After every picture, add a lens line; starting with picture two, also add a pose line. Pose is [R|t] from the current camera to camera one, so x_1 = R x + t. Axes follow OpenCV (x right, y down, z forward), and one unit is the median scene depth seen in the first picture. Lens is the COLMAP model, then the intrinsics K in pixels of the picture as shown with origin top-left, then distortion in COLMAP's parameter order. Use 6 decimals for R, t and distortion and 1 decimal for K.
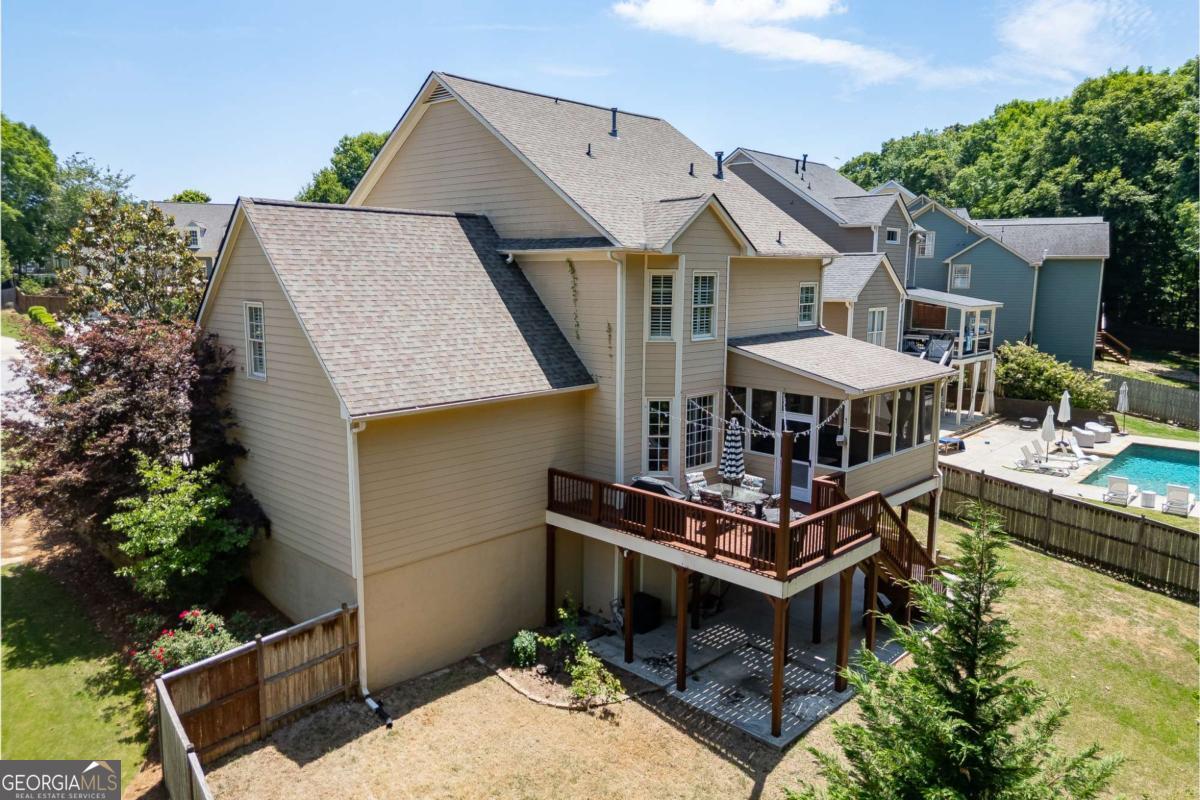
lens RADIAL K [[841.5, 0, 599.5], [0, 841.5, 399.3], [0, 0, 1]] dist [0.051934, -0.032121]
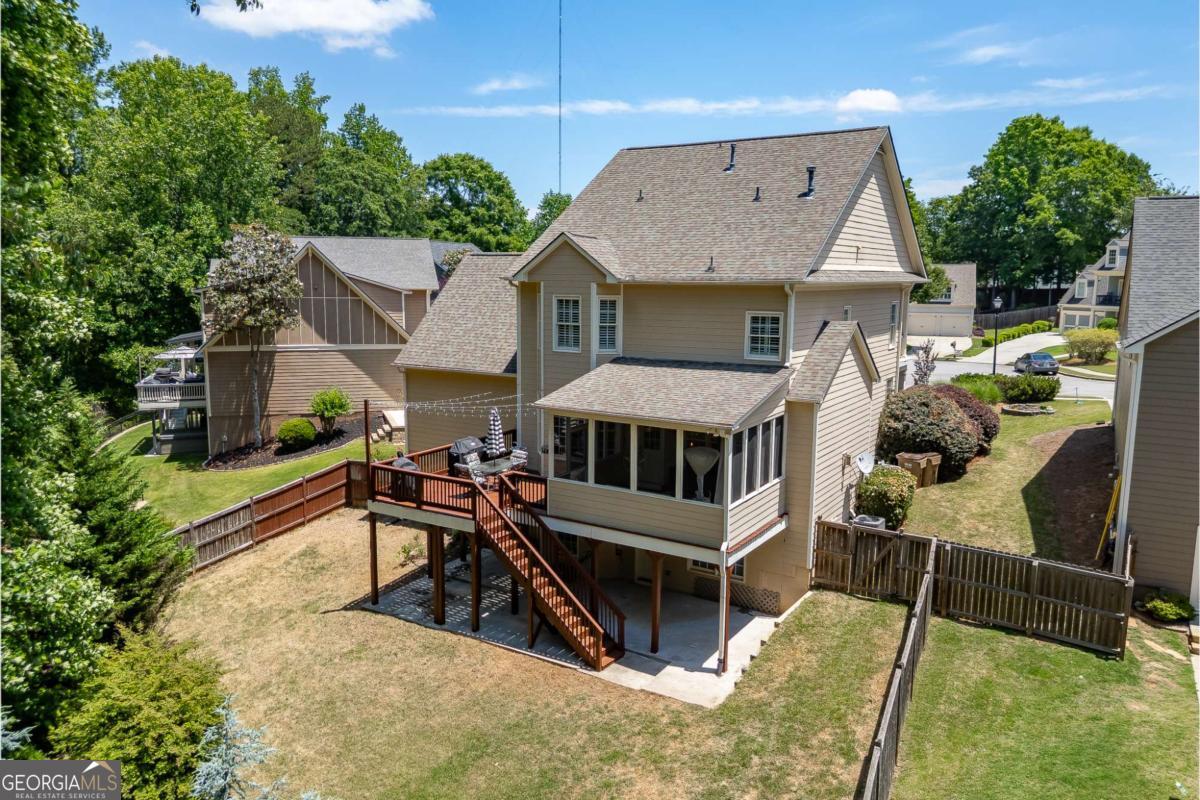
lens RADIAL K [[841.5, 0, 599.4], [0, 841.5, 402.0], [0, 0, 1]] dist [0.051934, -0.032121]
pose [[0.198533, 0.138267, -0.970292, 1.240652], [-0.153485, 0.982170, 0.108555, -0.130959], [0.968002, 0.127374, 0.216215, 0.748105]]
